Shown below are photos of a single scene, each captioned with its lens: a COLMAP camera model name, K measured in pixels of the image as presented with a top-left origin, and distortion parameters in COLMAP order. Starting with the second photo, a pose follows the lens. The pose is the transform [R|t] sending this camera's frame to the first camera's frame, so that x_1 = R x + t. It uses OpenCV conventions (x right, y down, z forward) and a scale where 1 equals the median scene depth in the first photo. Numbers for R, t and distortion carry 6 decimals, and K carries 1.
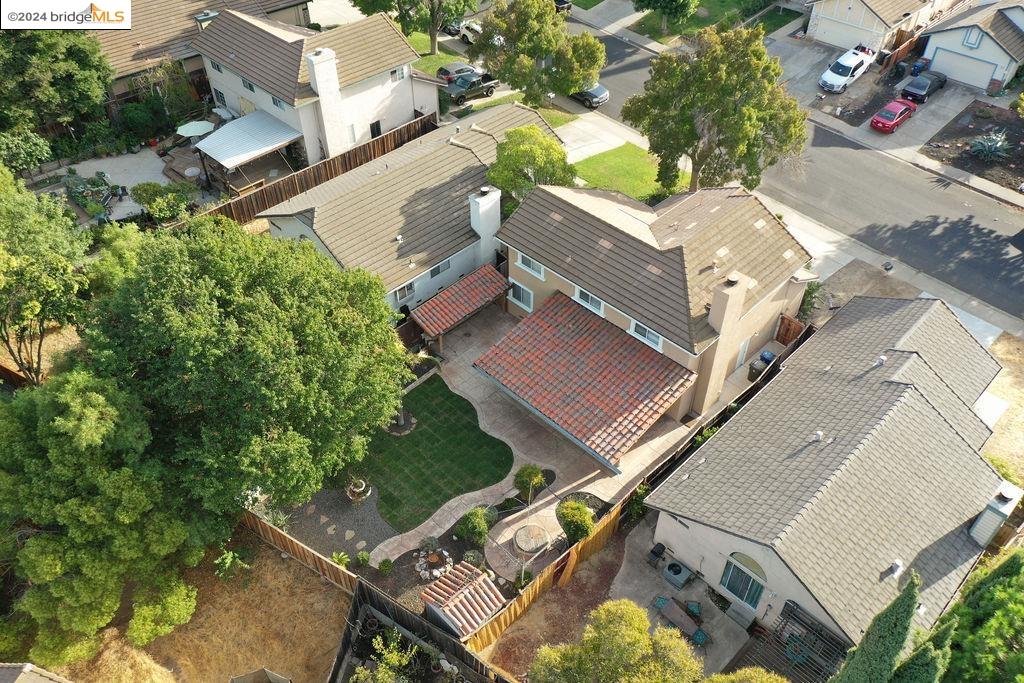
lens RADIAL K [[832.5, 0, 512.0], [0, 832.5, 341.5], [0, 0, 1]] dist [0.009091, 0.001677]
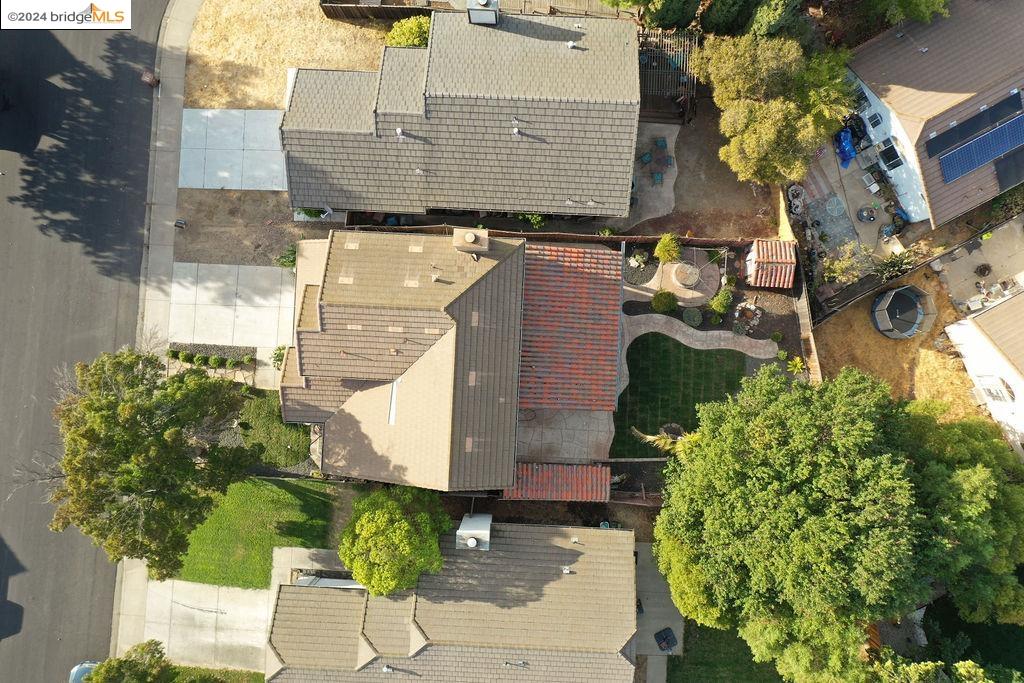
lens RADIAL K [[832.5, 0, 512.0], [0, 832.5, 341.5], [0, 0, 1]] dist [0.009091, 0.001677]
pose [[-0.671418, -0.740947, 0.013961, 0.103375], [0.496024, -0.435321, 0.751303, -0.870740], [-0.550598, 0.511364, 0.659810, 0.292311]]
